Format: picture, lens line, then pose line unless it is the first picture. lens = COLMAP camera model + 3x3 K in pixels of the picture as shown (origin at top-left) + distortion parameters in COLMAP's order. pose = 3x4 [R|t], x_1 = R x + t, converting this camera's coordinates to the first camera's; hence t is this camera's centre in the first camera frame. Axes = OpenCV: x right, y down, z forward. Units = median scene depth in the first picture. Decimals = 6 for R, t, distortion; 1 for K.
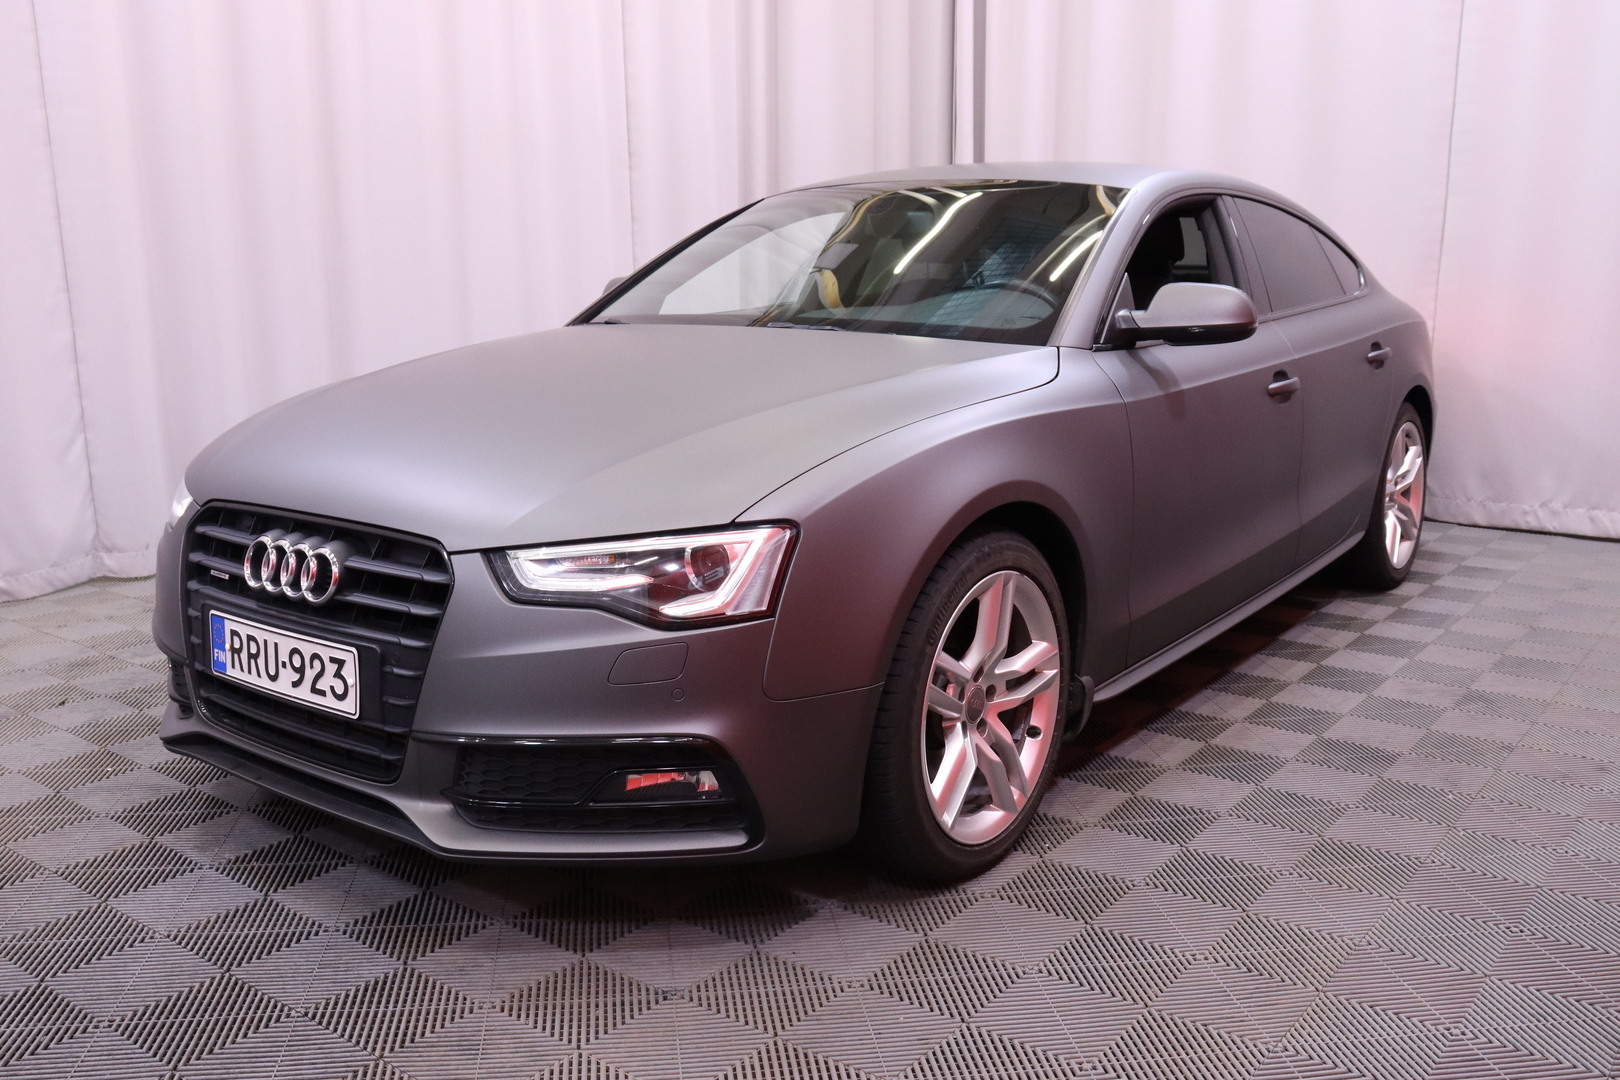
lens RADIAL K [[1480.2, 0, 810.0], [0, 1480.2, 540.0], [0, 0, 1]] dist [-0.034204, -0.004029]
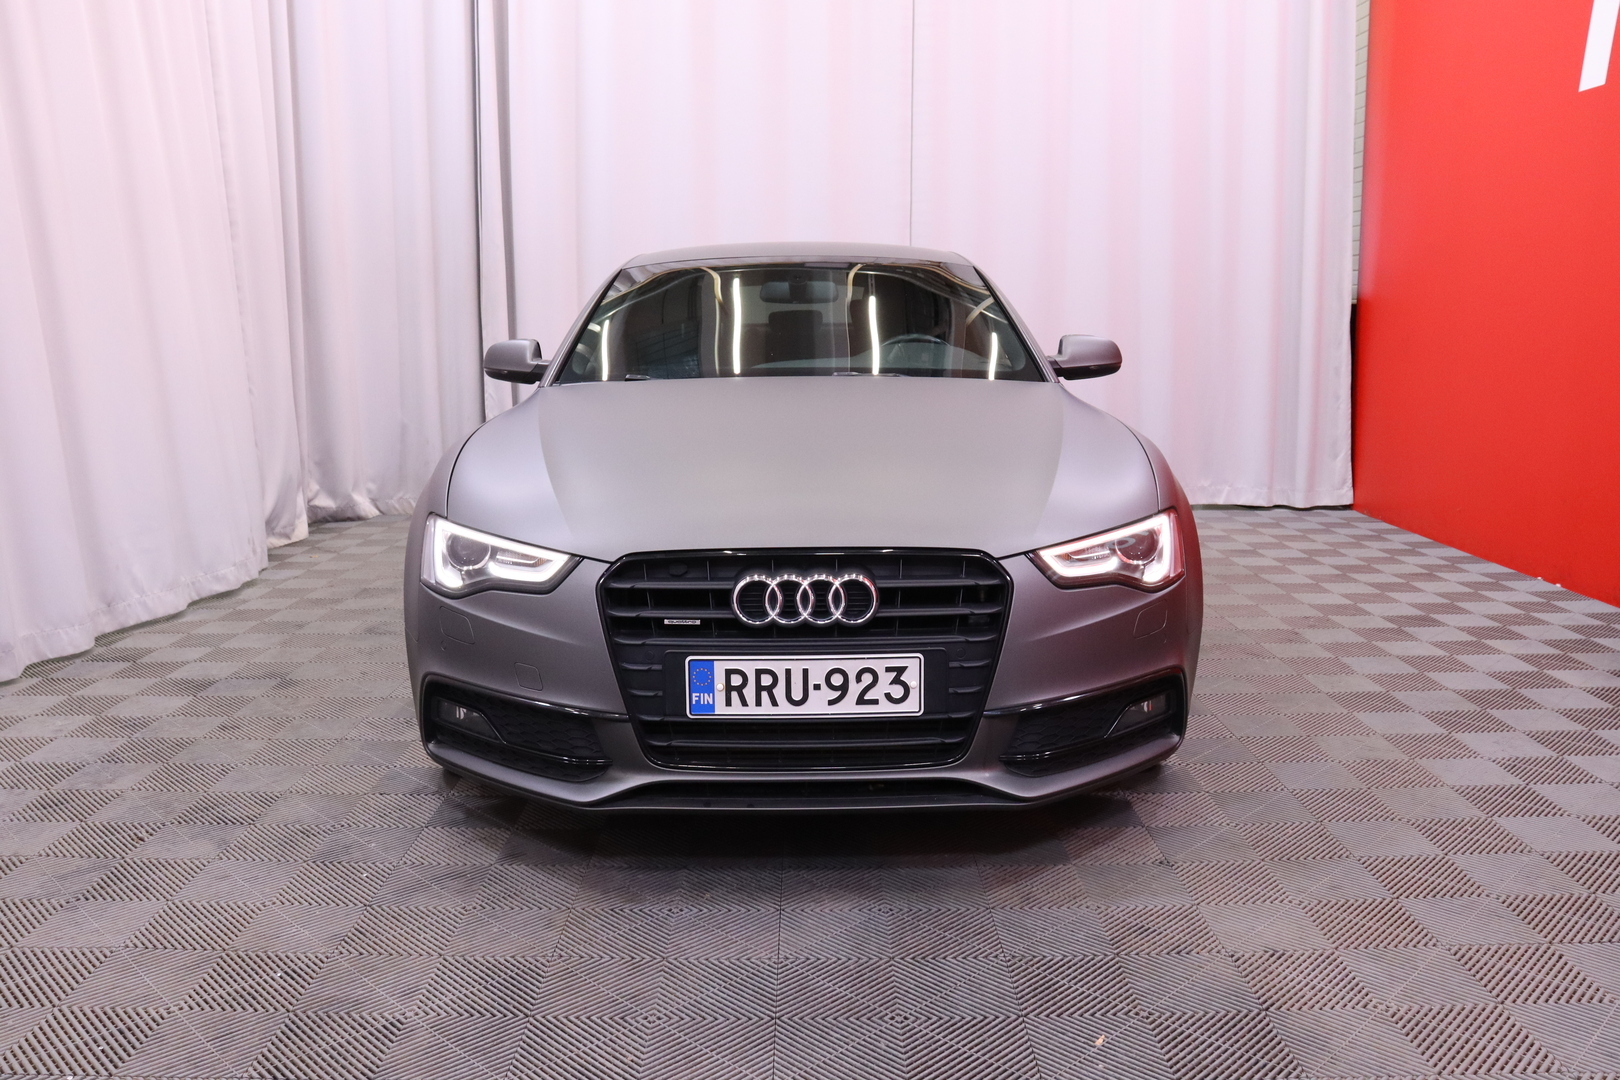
lens RADIAL K [[1187.3, 0, 810.0], [0, 1187.3, 540.0], [0, 0, 1]] dist [0.003157, 0.001976]
pose [[0.780801, -0.103559, 0.616137, -0.912793], [0.125595, 0.992053, 0.007581, -0.031414], [-0.612026, 0.071464, 0.787602, 0.309025]]
